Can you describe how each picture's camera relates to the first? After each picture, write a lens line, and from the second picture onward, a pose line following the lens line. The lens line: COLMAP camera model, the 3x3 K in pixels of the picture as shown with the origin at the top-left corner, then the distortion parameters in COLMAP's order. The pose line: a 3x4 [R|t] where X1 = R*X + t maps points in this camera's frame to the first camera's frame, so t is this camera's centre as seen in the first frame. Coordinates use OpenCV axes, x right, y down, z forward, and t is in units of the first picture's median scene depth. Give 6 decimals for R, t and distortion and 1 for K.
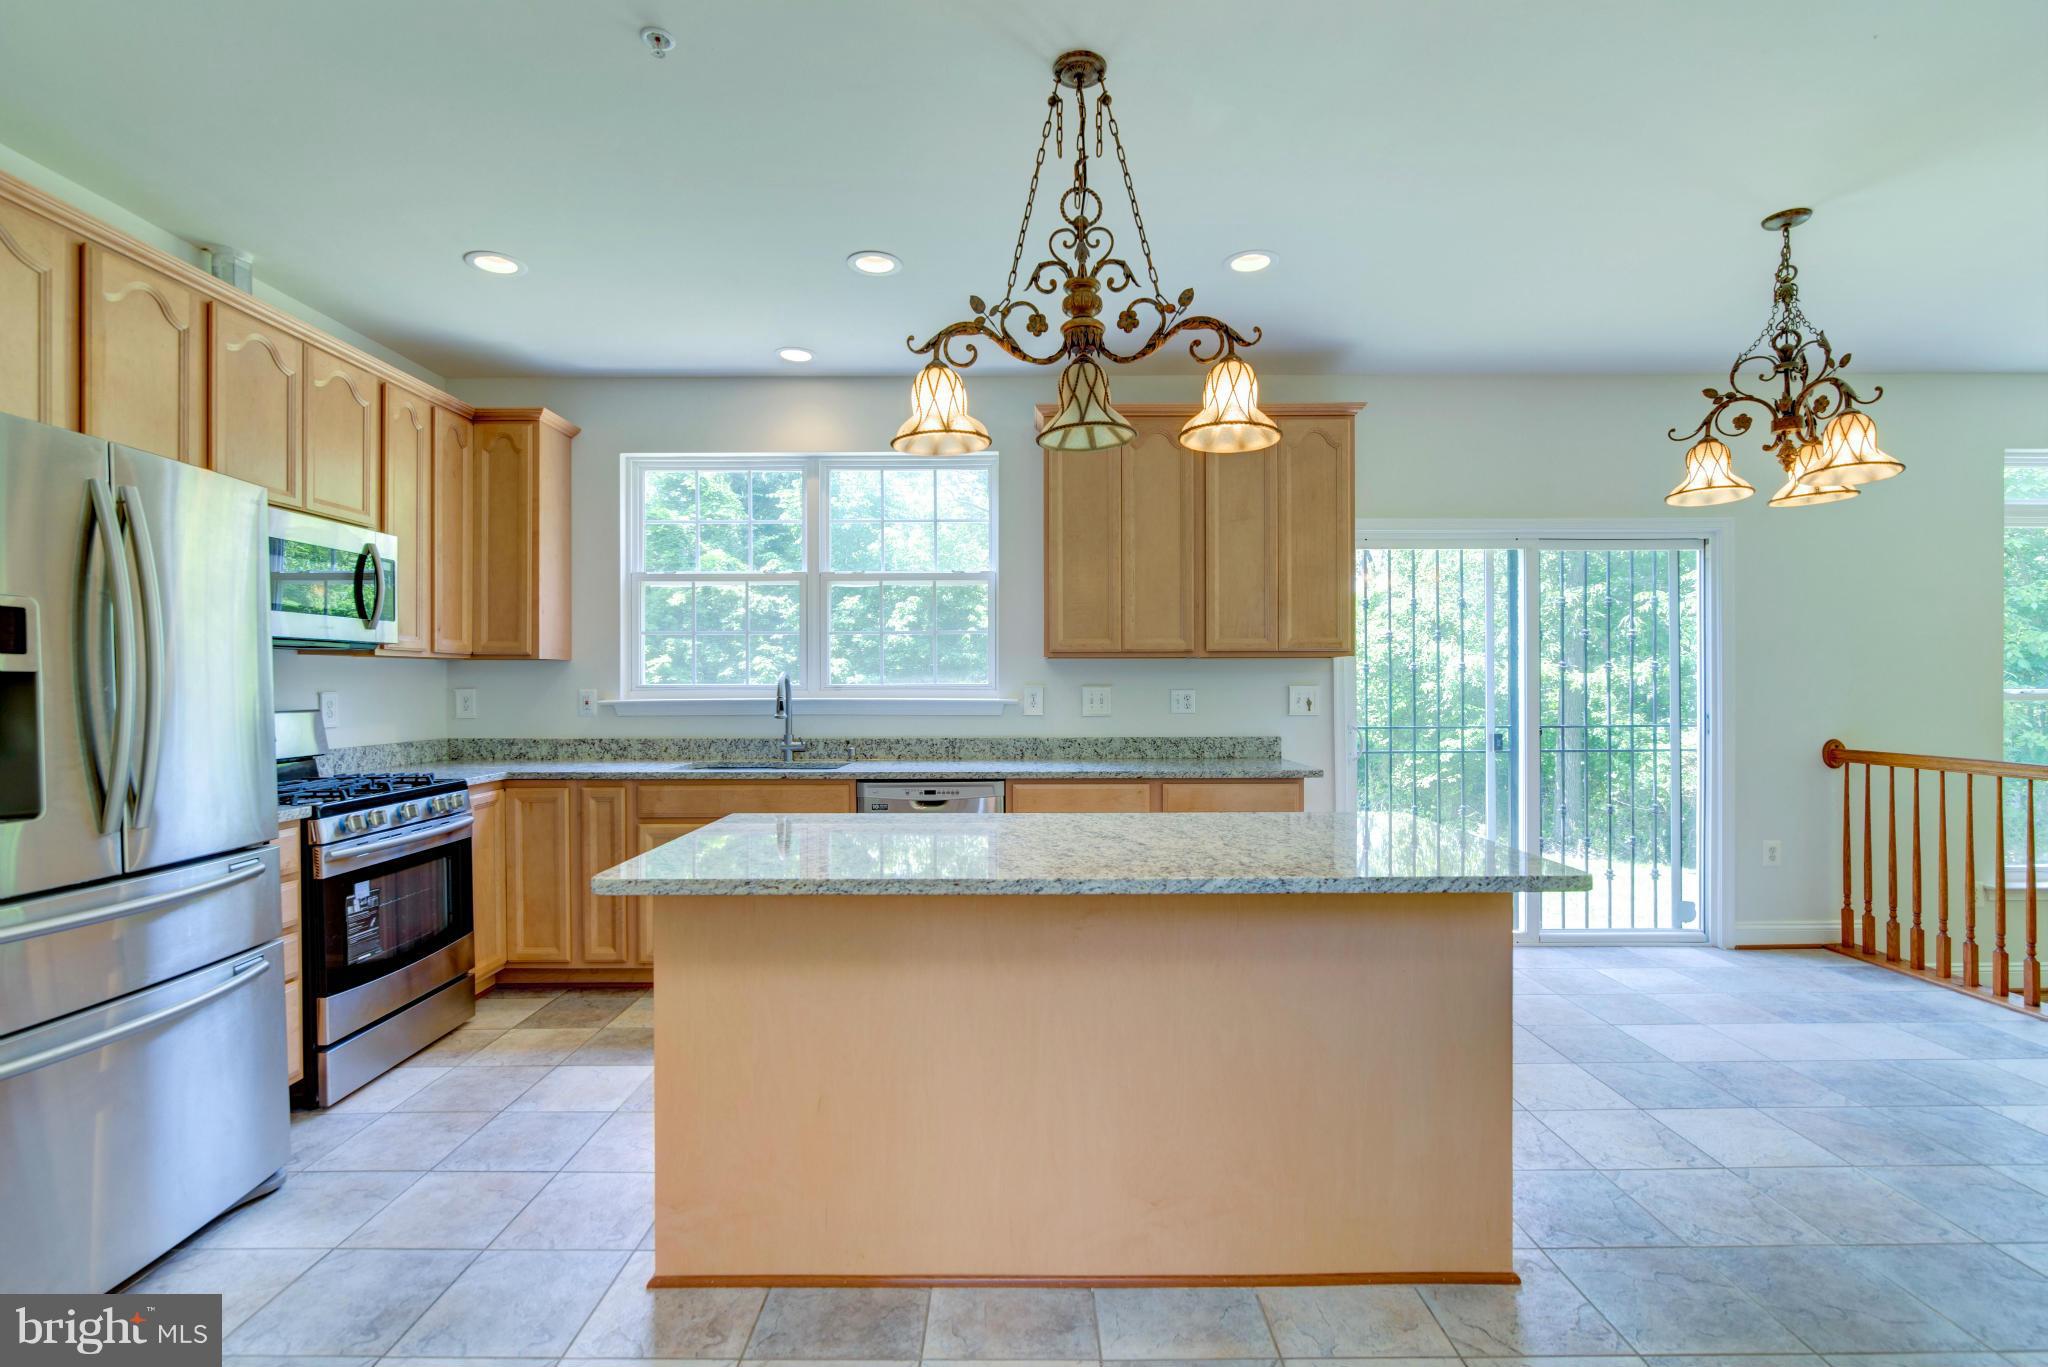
lens RADIAL K [[935.1, 0, 1022.4], [0, 935.1, 687.2], [0, 0, 1]] dist [-0.007572, 0.000028]
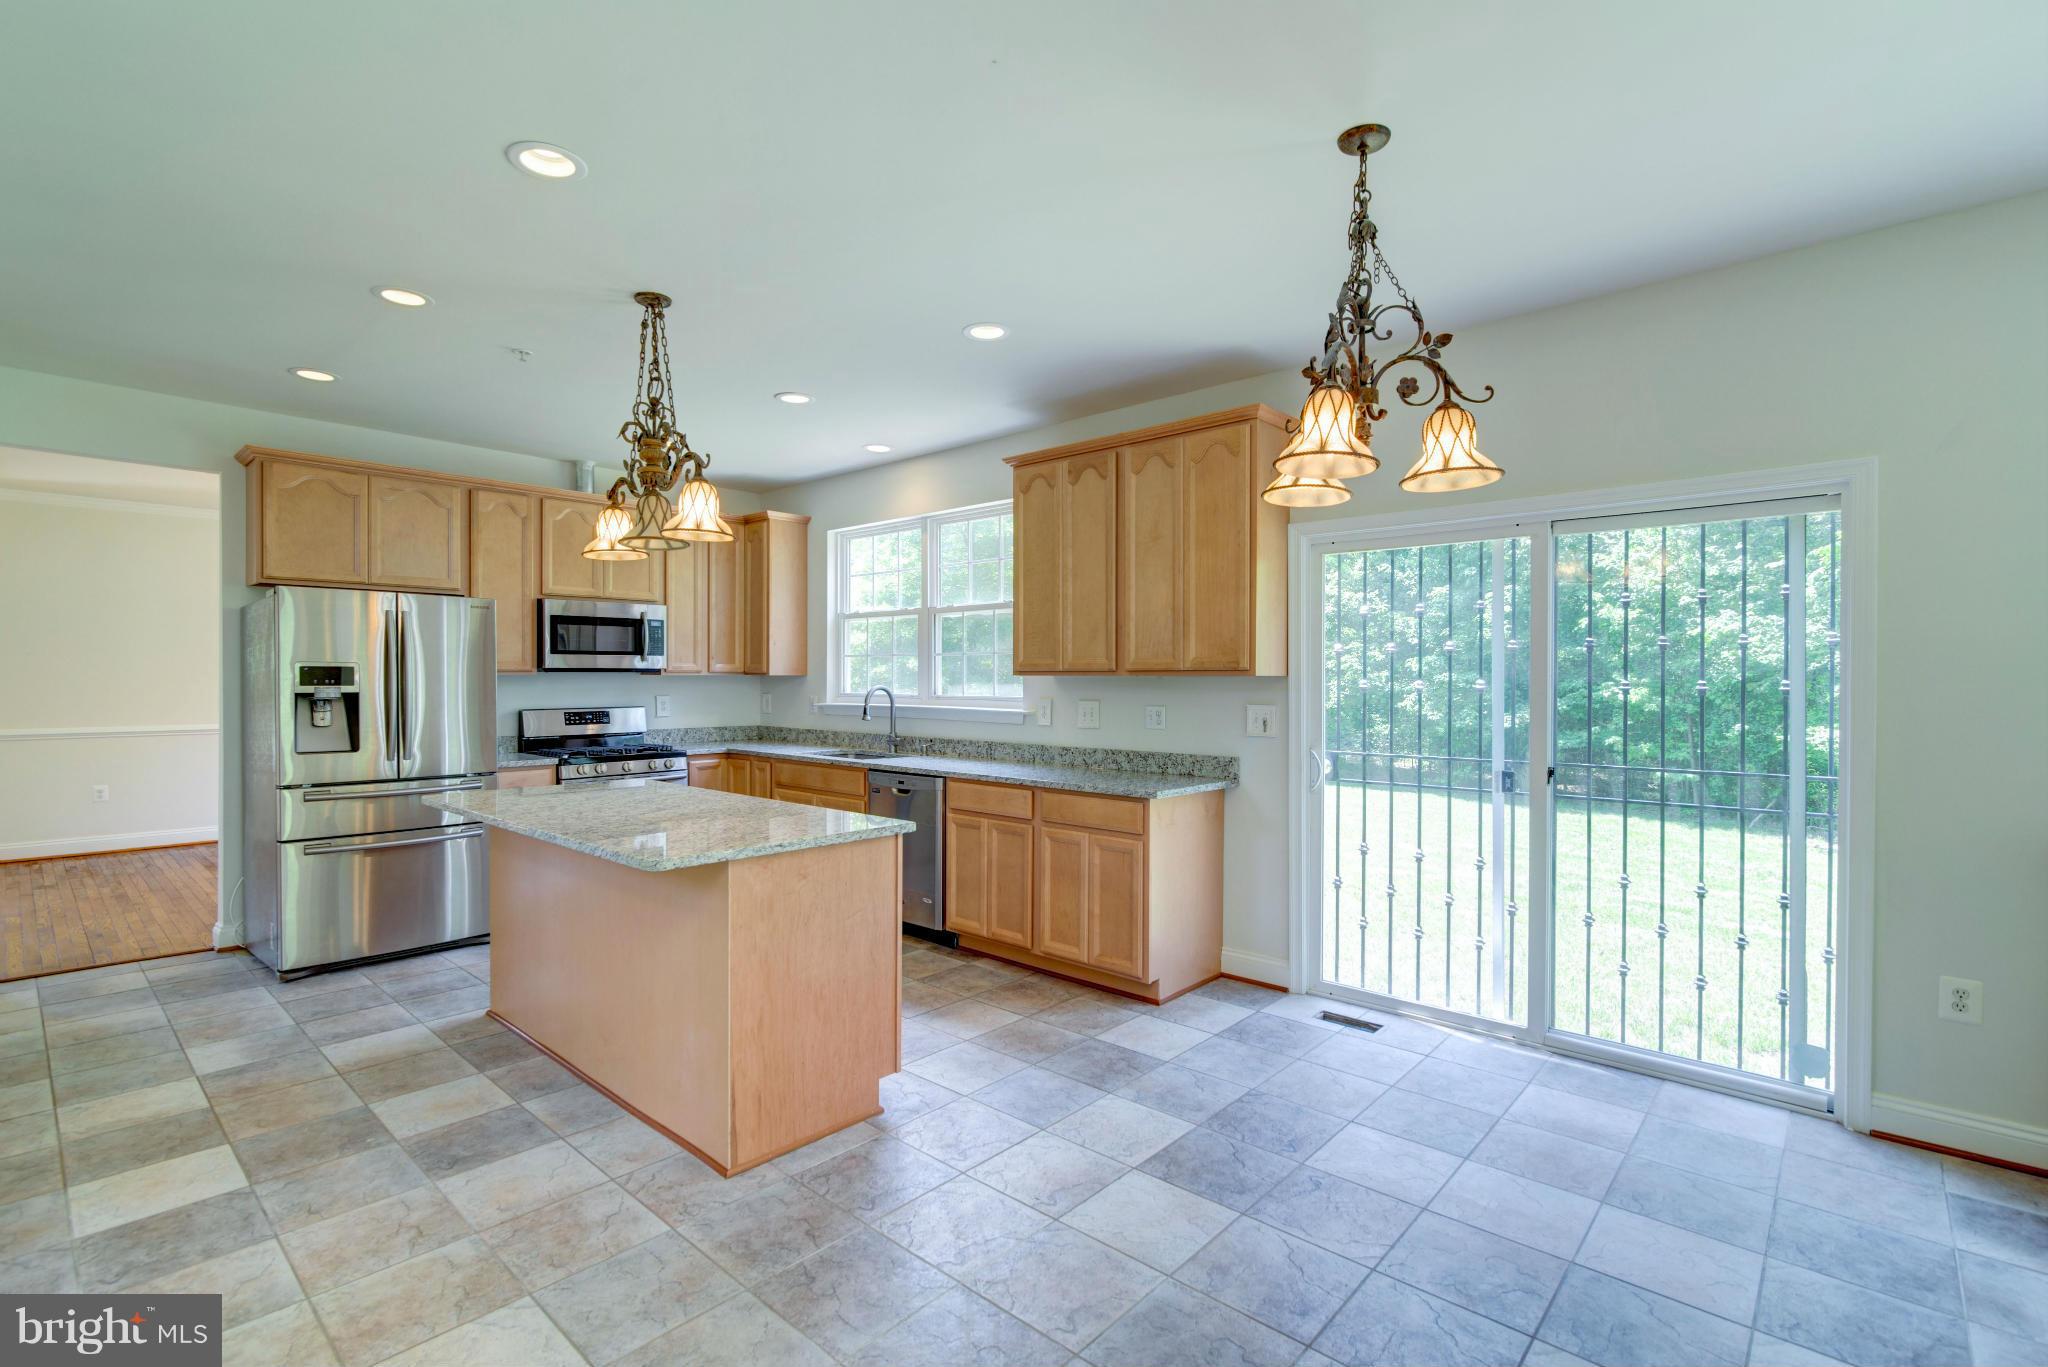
lens RADIAL K [[935.1, 0, 1021.8], [0, 935.1, 688.0], [0, 0, 1]] dist [-0.007572, 0.000028]
pose [[0.740130, 0.012329, -0.672351, 0.816627], [-0.007308, 0.999920, 0.010291, -0.028715], [0.672424, -0.002703, 0.740161, 0.150968]]
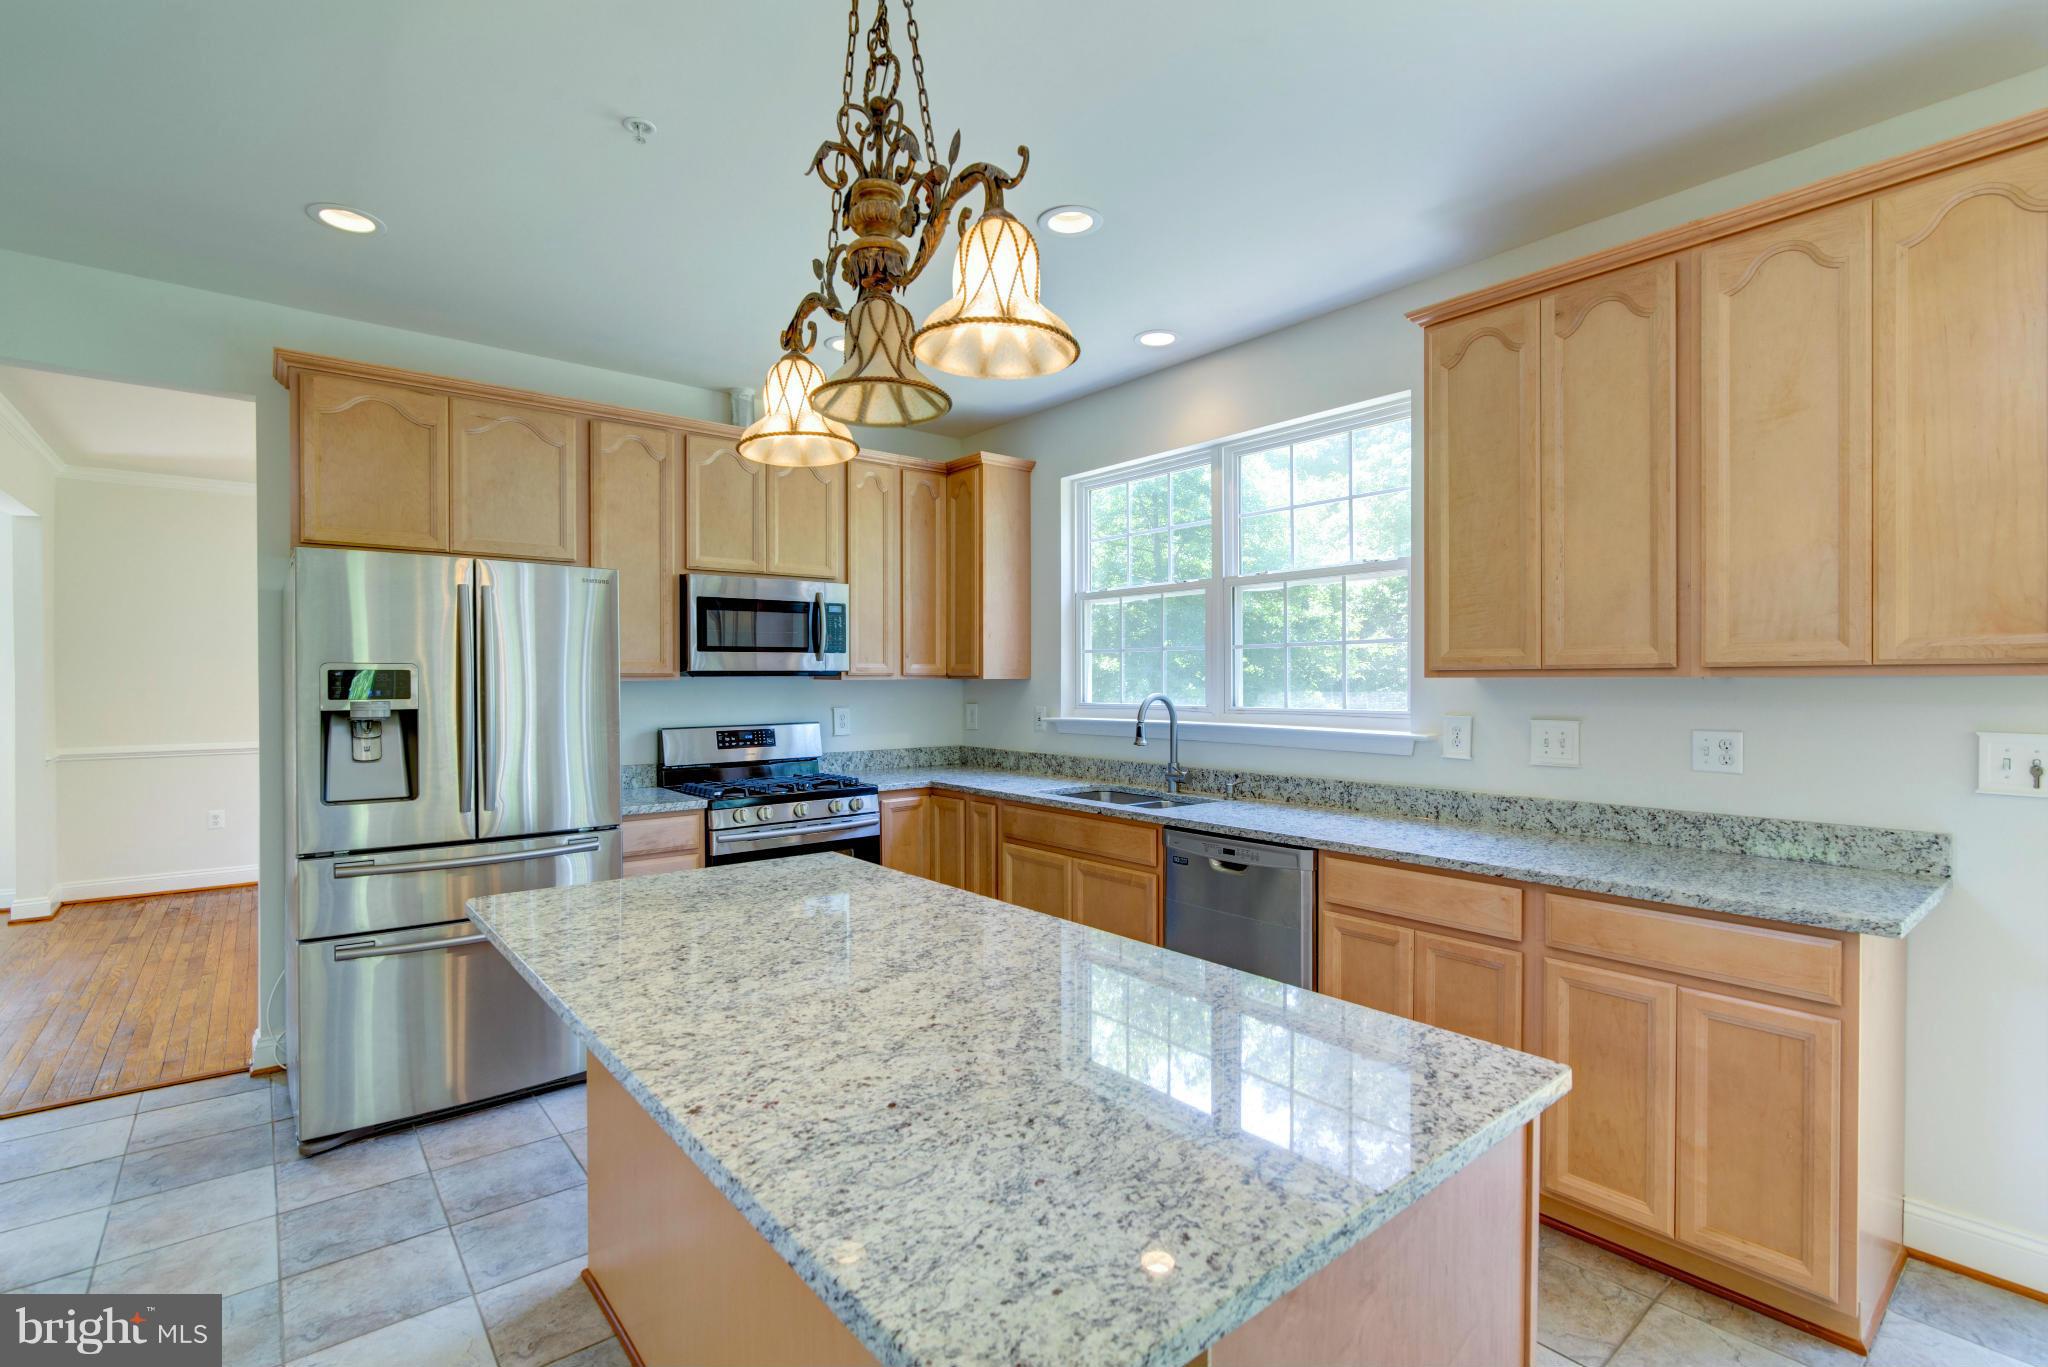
lens RADIAL K [[935.1, 0, 1021.9], [0, 935.1, 689.2], [0, 0, 1]] dist [-0.007572, 0.000028]
pose [[0.633262, 0.008591, -0.773890, 0.370724], [-0.001801, 0.999952, 0.009626, -0.029808], [0.773936, -0.004702, 0.633247, 0.337120]]
